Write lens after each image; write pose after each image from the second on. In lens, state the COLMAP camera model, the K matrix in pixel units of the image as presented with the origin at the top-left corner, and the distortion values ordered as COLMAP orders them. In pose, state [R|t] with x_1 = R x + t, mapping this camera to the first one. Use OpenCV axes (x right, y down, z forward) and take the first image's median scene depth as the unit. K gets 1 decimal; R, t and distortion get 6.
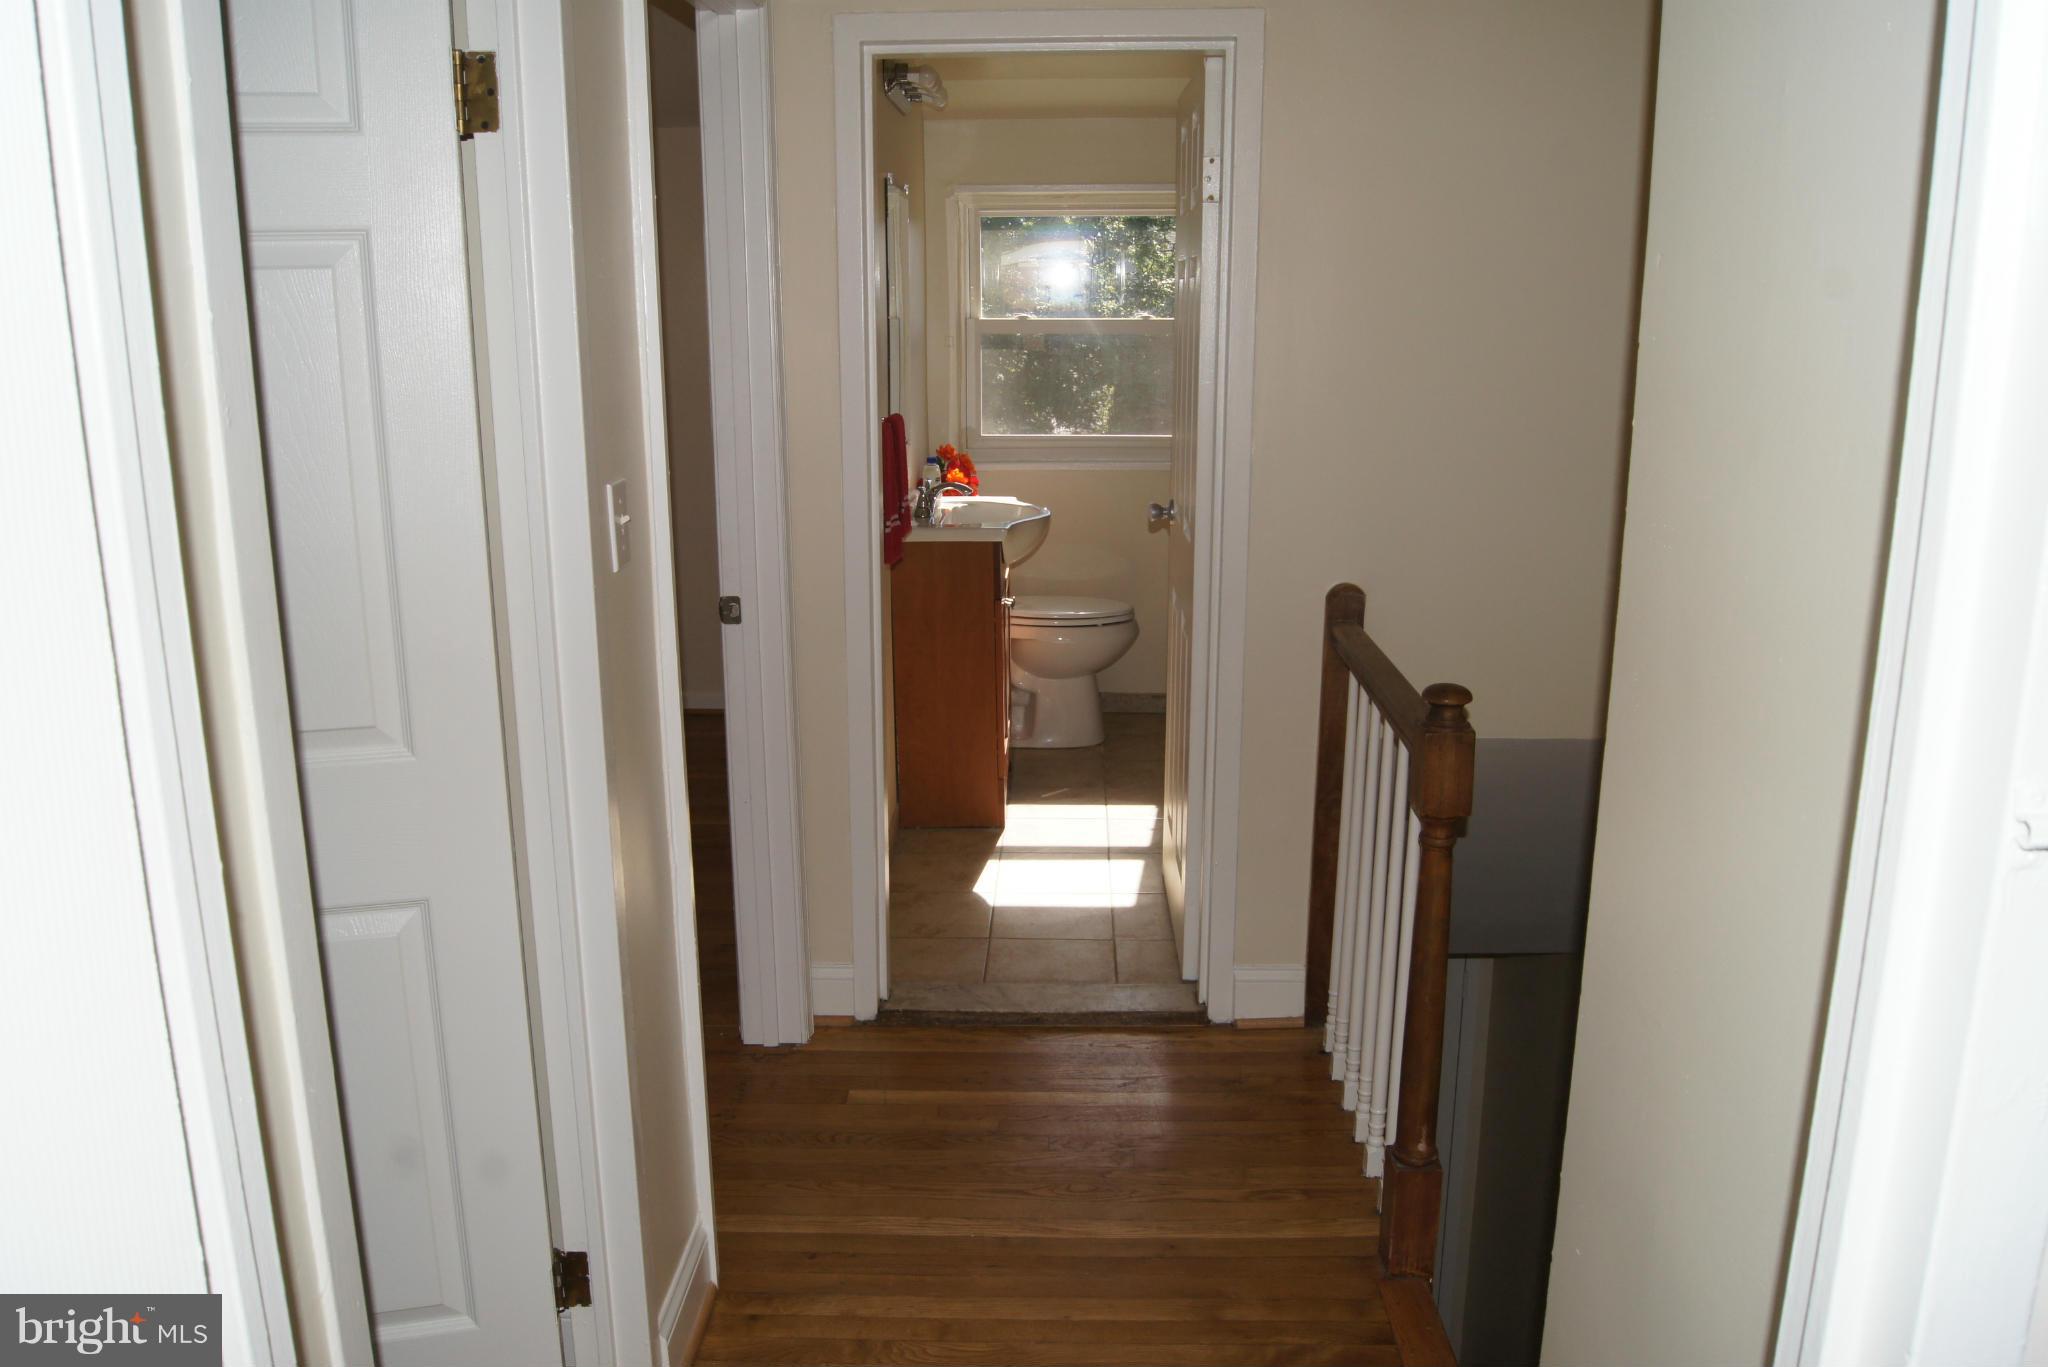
lens RADIAL K [[1587.8, 0, 1010.6], [0, 1587.8, 689.3], [0, 0, 1]] dist [-0.081126, 0.013081]
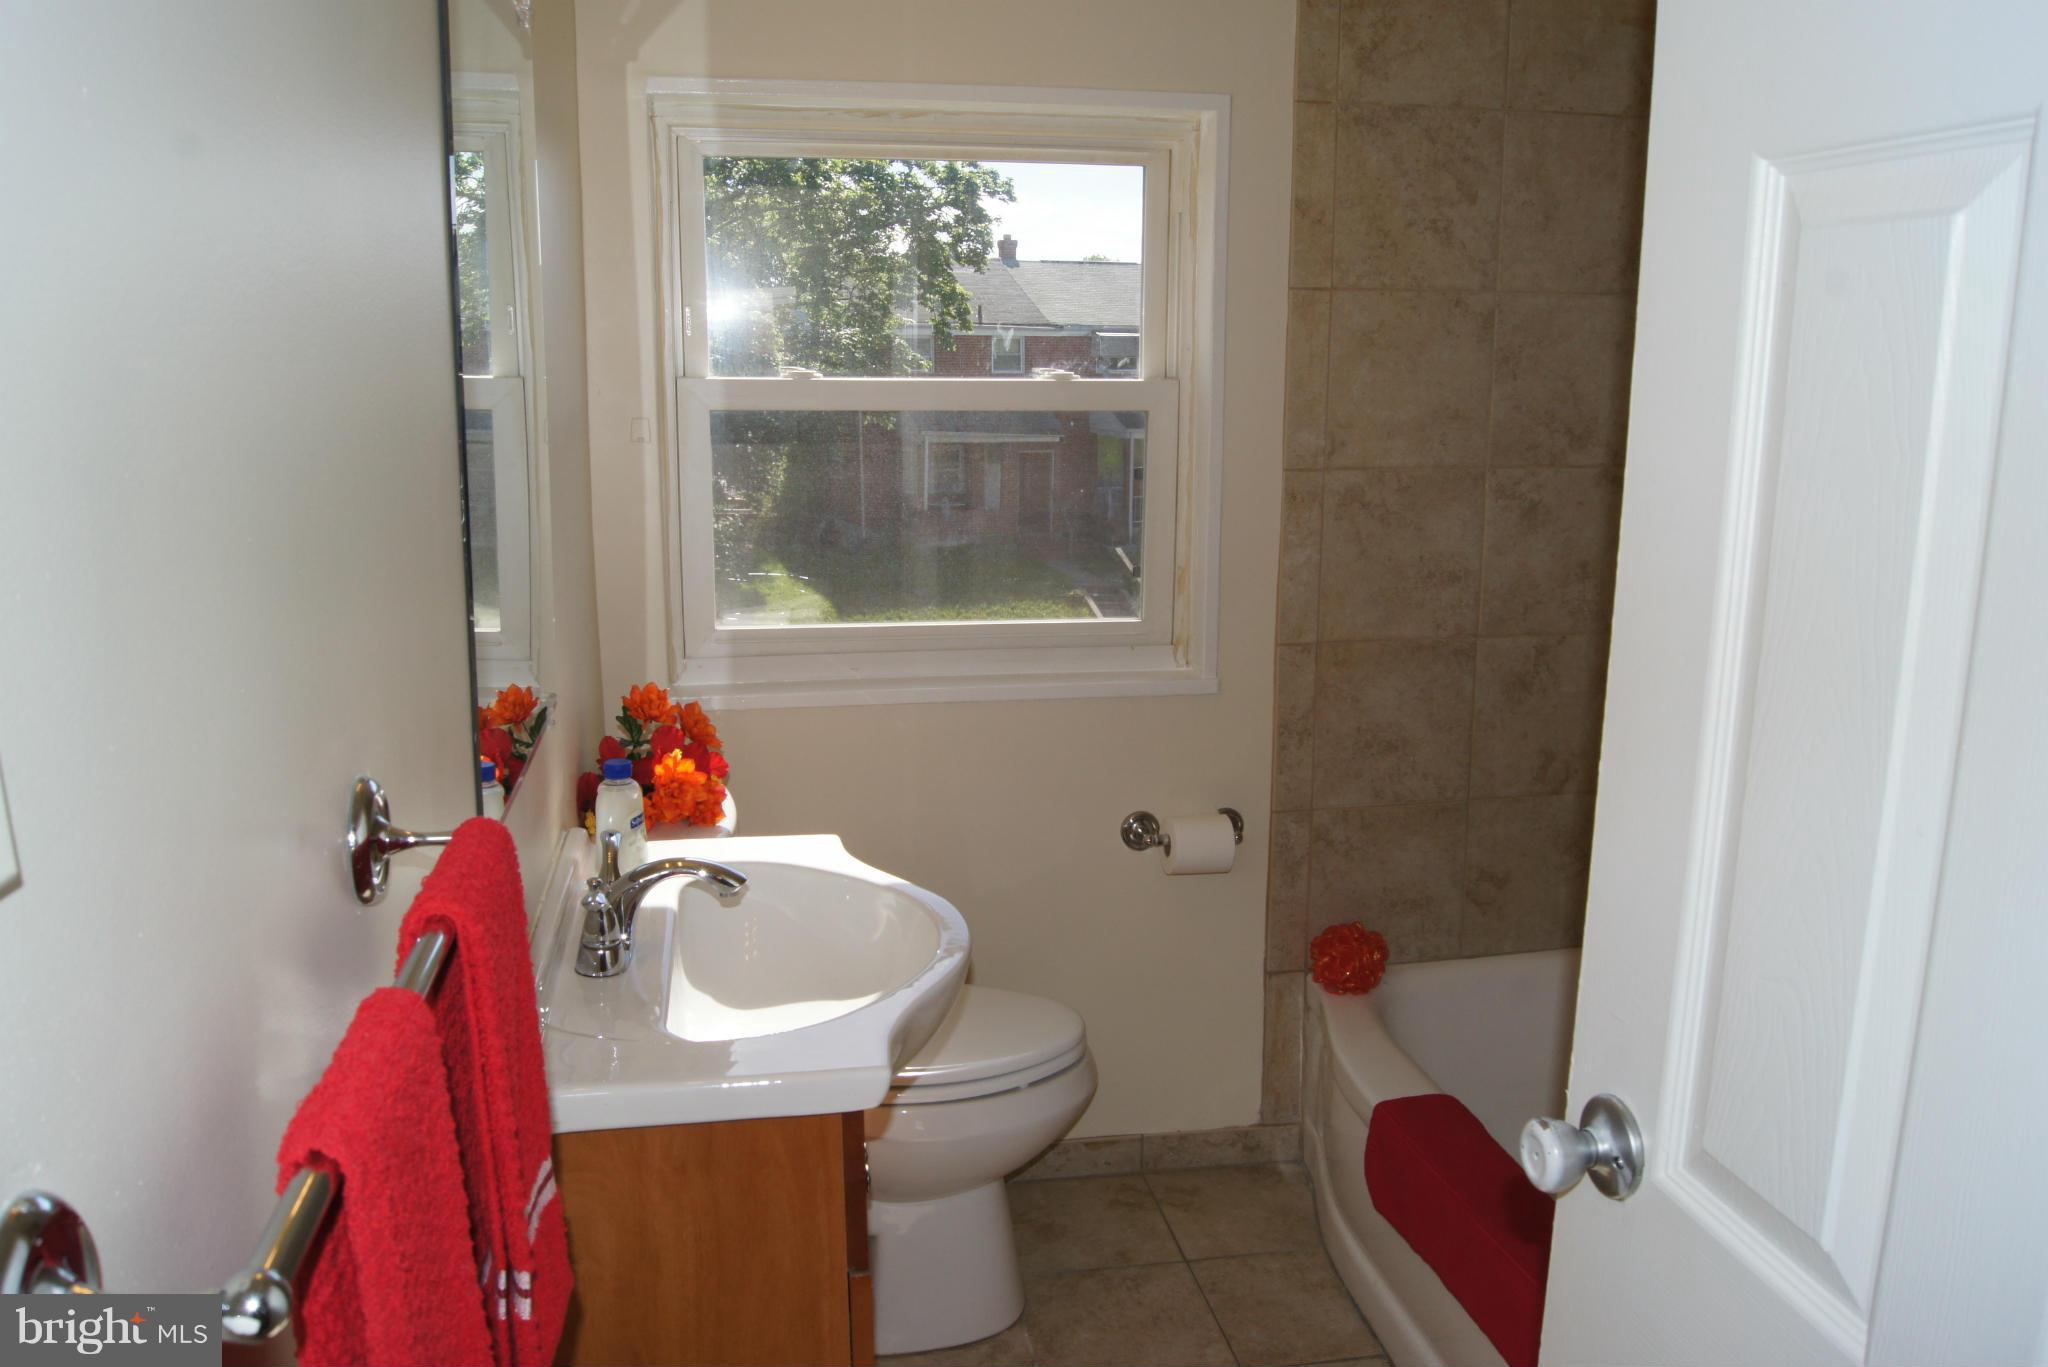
lens RADIAL K [[1587.8, 0, 1010.6], [0, 1587.8, 689.3], [0, 0, 1]] dist [-0.081126, 0.013081]
pose [[0.977489, -0.032661, 0.208441, -0.031873], [0.039365, 0.998830, -0.028097, -0.129705], [-0.207279, 0.035670, 0.977631, 0.542207]]
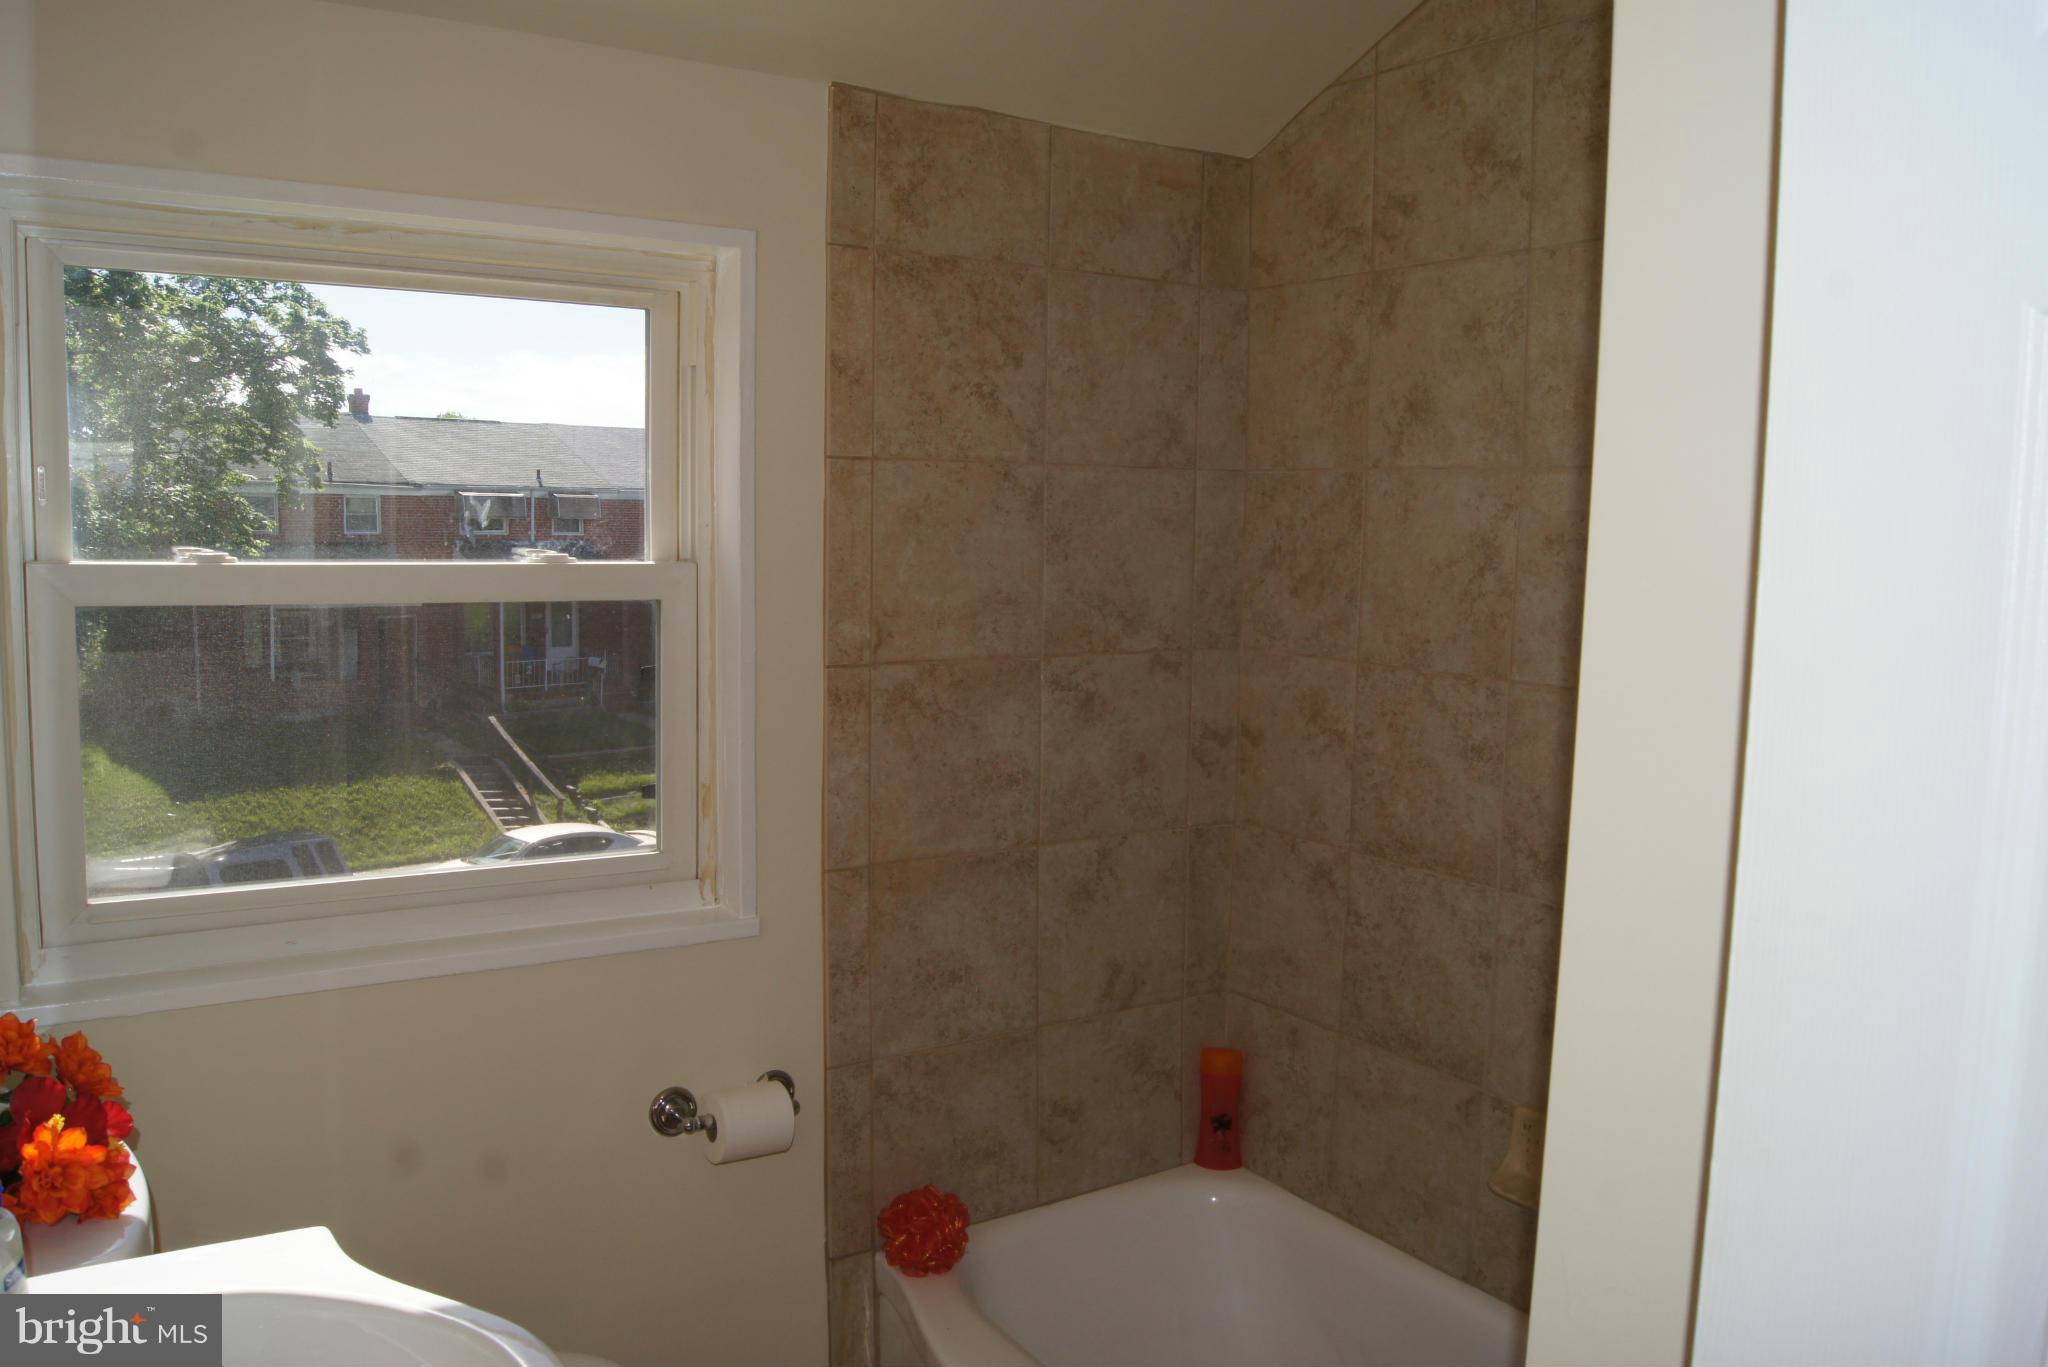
lens RADIAL K [[1587.8, 0, 1010.6], [0, 1587.8, 689.3], [0, 0, 1]] dist [-0.081126, 0.013081]
pose [[0.821782, -0.039758, 0.568413, -0.042746], [0.114246, 0.988802, -0.096008, -0.155685], [-0.558231, 0.143837, 0.817122, 0.630139]]
